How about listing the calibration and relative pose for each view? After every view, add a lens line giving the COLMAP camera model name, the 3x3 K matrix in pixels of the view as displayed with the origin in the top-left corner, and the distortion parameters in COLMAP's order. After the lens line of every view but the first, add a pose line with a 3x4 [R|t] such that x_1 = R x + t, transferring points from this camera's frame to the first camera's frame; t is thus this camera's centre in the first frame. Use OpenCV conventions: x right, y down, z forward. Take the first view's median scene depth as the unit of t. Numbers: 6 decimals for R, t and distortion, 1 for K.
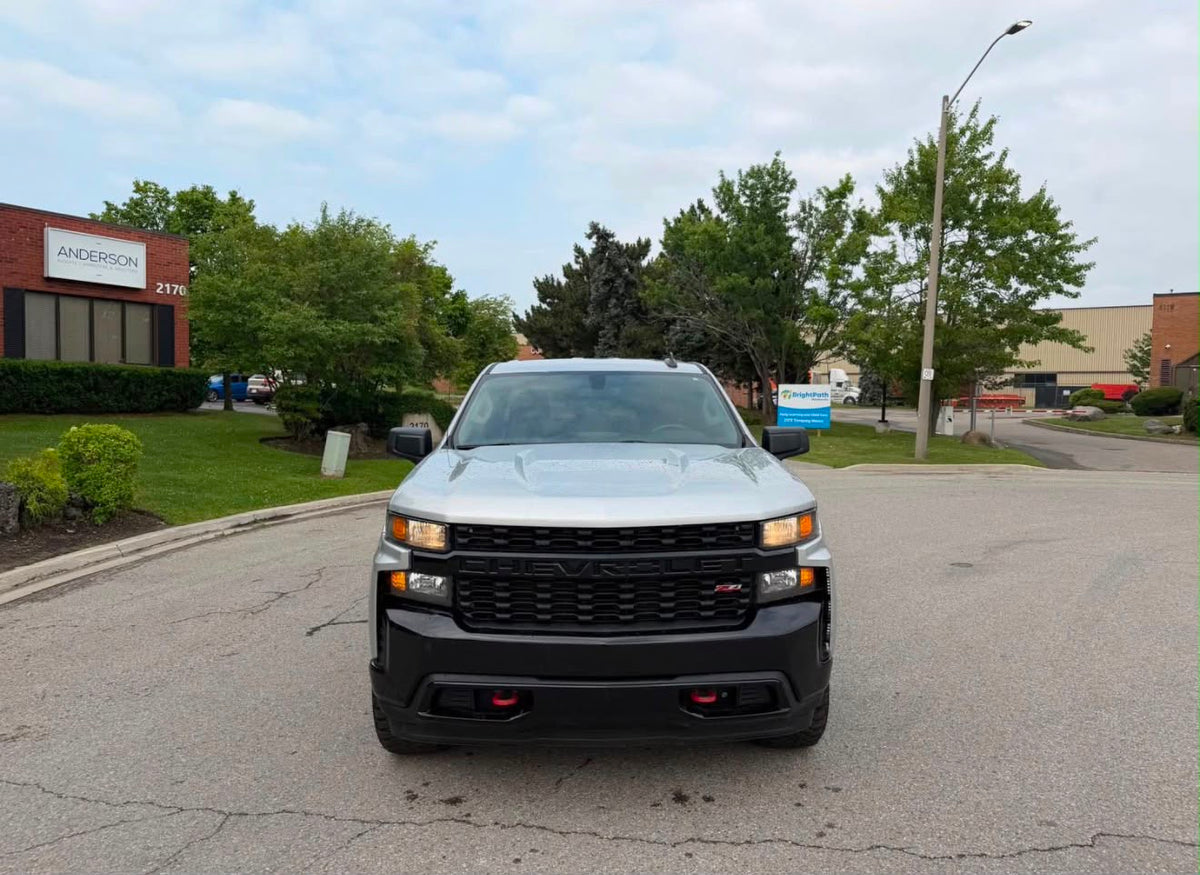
lens RADIAL K [[829.9, 0, 600.5], [0, 829.9, 451.0], [0, 0, 1]] dist [0.098306, -0.114398]
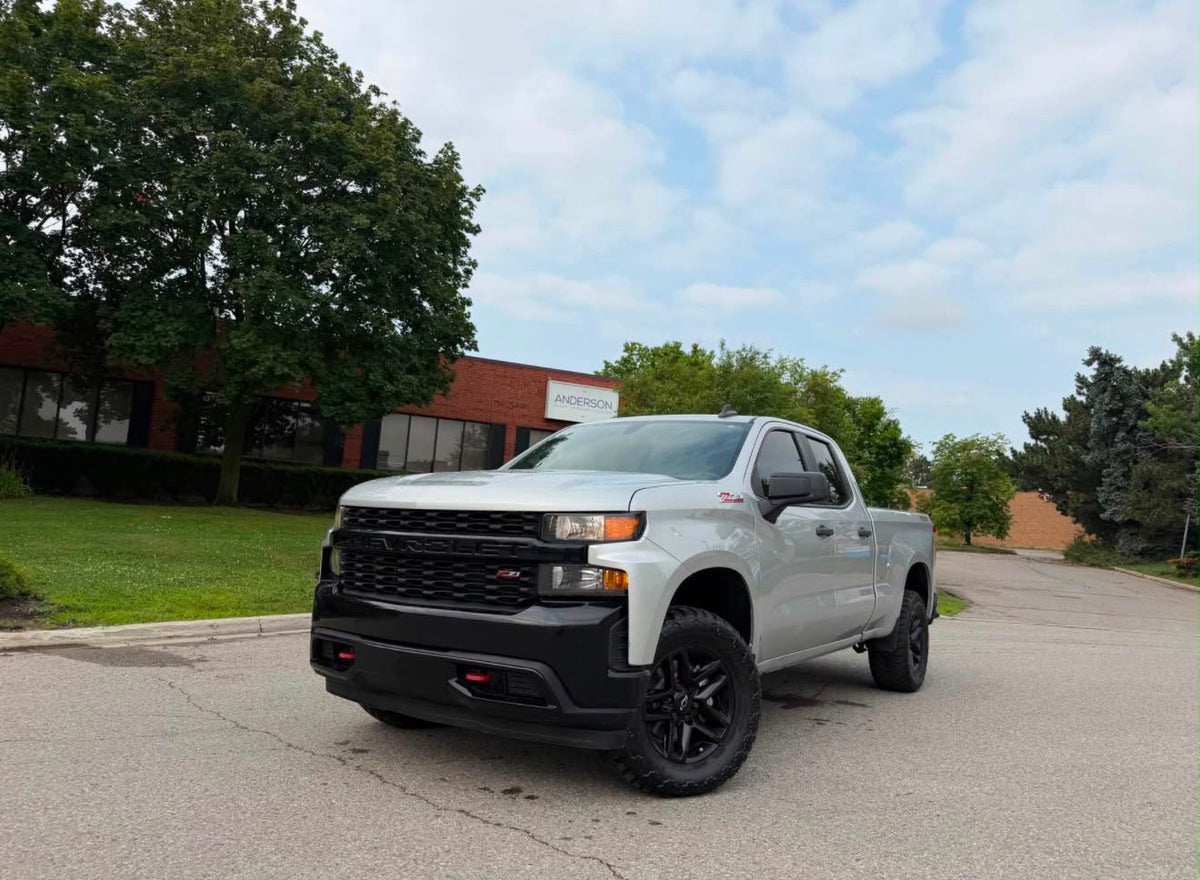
lens RADIAL K [[847.5, 0, 605.8], [0, 847.5, 440.0], [0, 0, 1]] dist [0.027002, -0.036125]
pose [[0.825543, -0.017542, -0.564067, 0.100609], [-0.090424, 0.982491, -0.162895, 0.018423], [0.557048, 0.185482, 0.809502, 0.016950]]
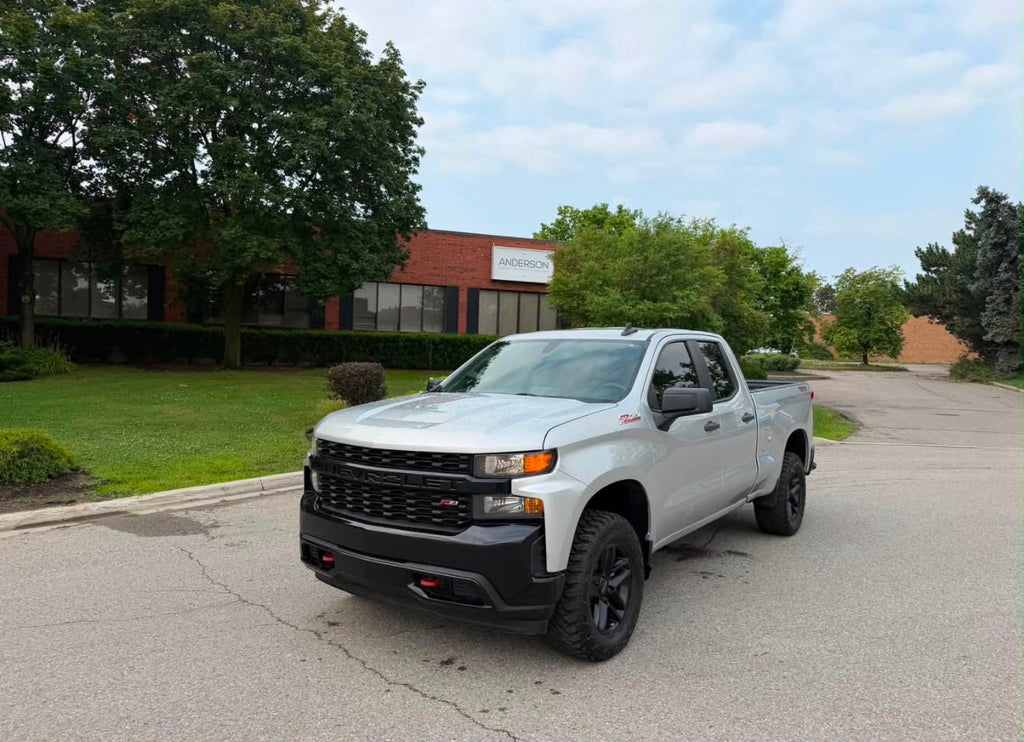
lens RADIAL K [[726.1, 0, 512.3], [0, 726.1, 375.0], [0, 0, 1]] dist [0.006469, -0.010581]
pose [[0.793103, 0.023074, -0.608650, 0.109898], [-0.052315, 0.998170, -0.030329, -0.001056], [0.606836, 0.055896, 0.792859, 0.015755]]
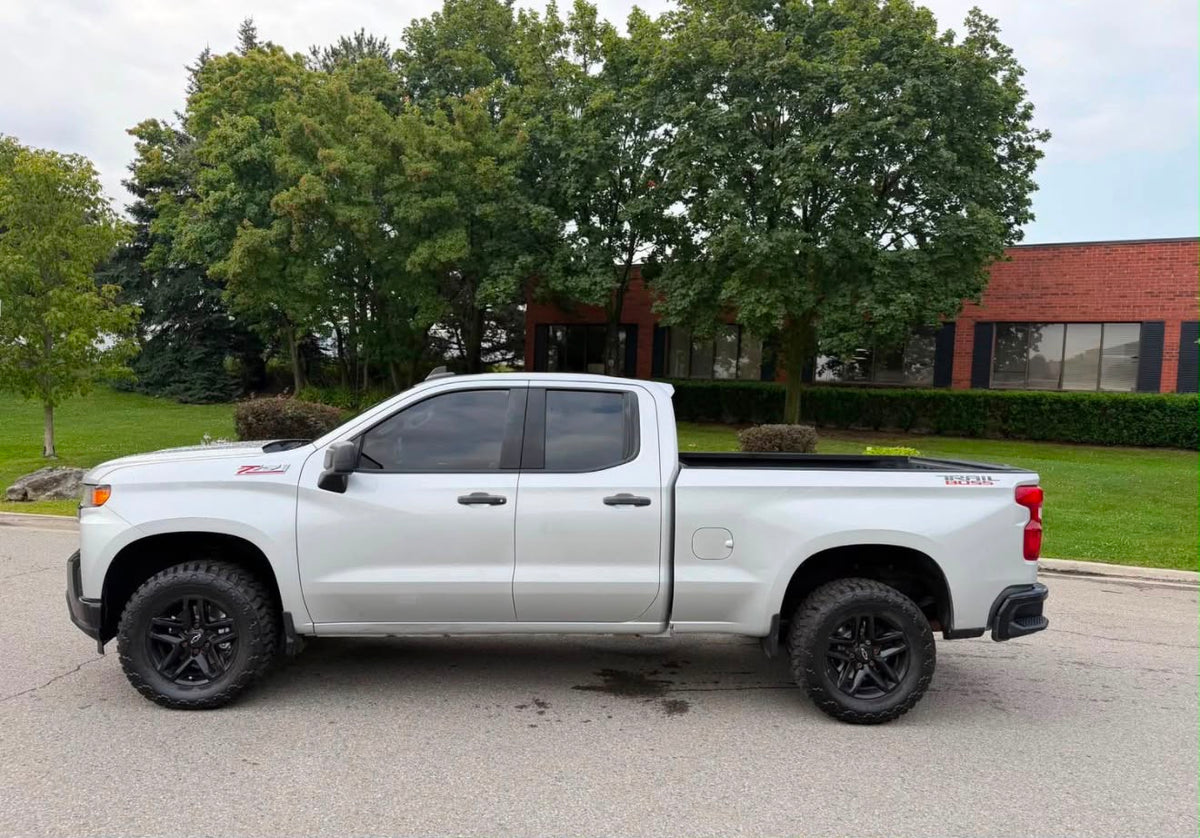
lens RADIAL K [[836.3, 0, 598.4], [0, 836.3, 442.5], [0, 0, 1]] dist [0.010073, 0.002038]
pose [[0.016123, 0.043436, -0.998926, 0.201691], [-0.099329, 0.994184, 0.041626, -0.017362], [0.994924, 0.098551, 0.020343, 0.215452]]
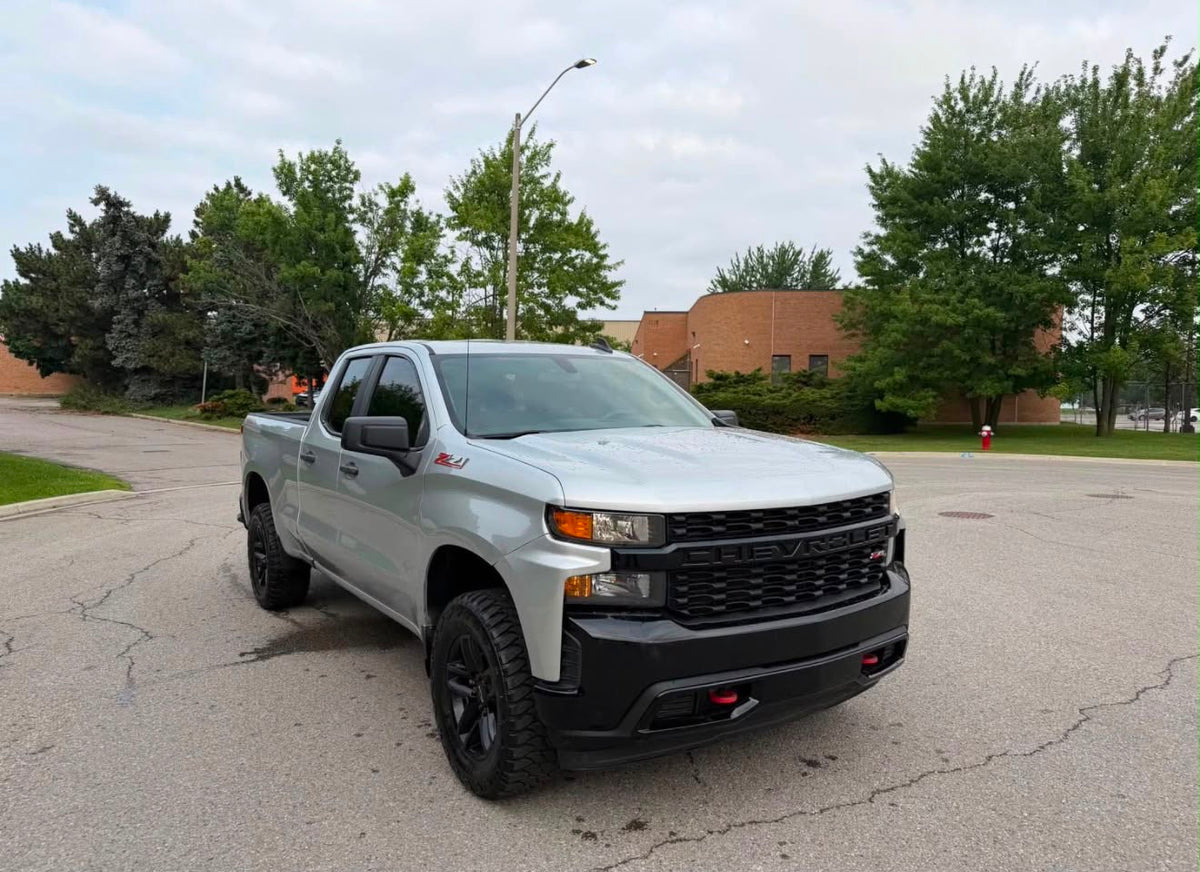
lens RADIAL K [[850.8, 0, 600.3], [0, 850.8, 440.6], [0, 0, 1]] dist [0.006469, -0.010581]
pose [[0.839156, -0.029001, 0.543117, -0.083787], [0.036332, 0.999336, -0.002775, 0.000863], [-0.542675, 0.022061, 0.839653, 0.030154]]
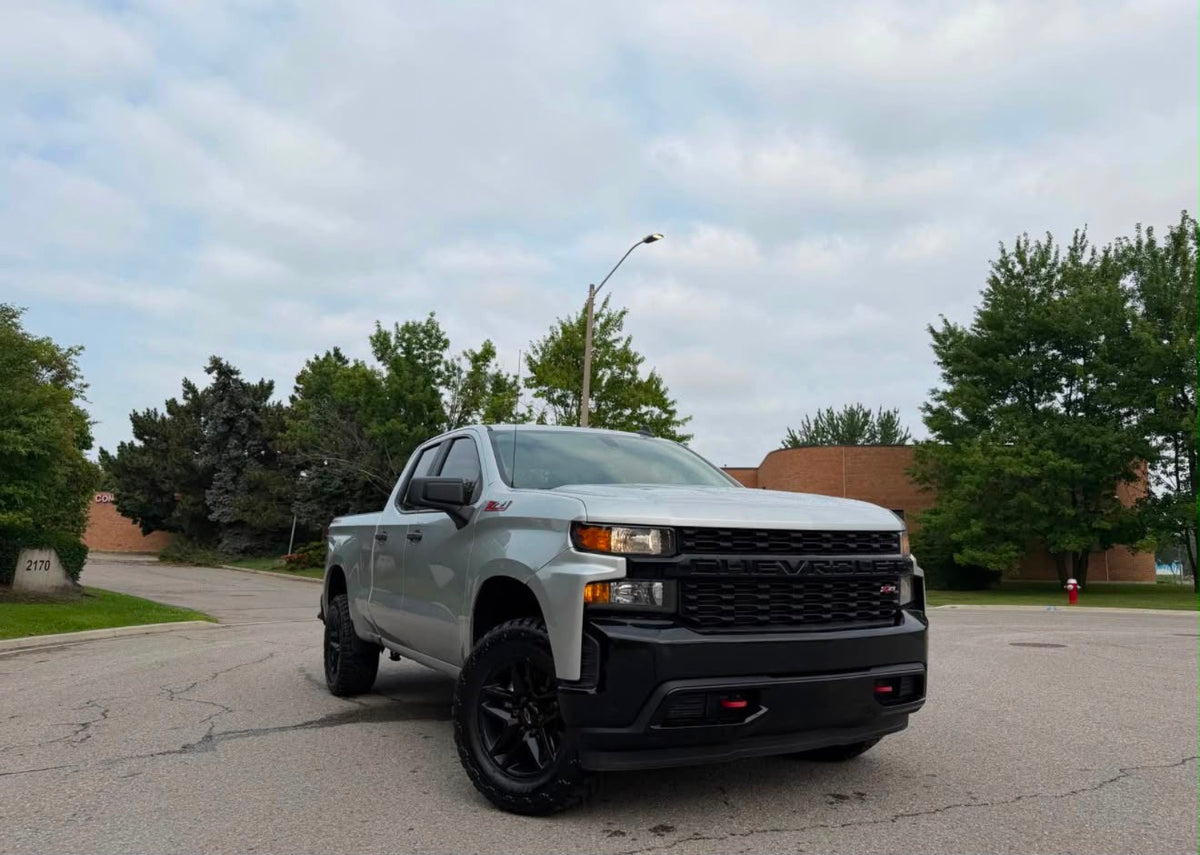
lens RADIAL K [[846.0, 0, 604.9], [0, 846.0, 441.1], [0, 0, 1]] dist [0.033159, -0.046037]
pose [[0.881318, 0.069172, 0.467434, -0.086909], [0.028598, 0.979606, -0.198884, 0.021490], [-0.471658, 0.188648, 0.861366, 0.014099]]
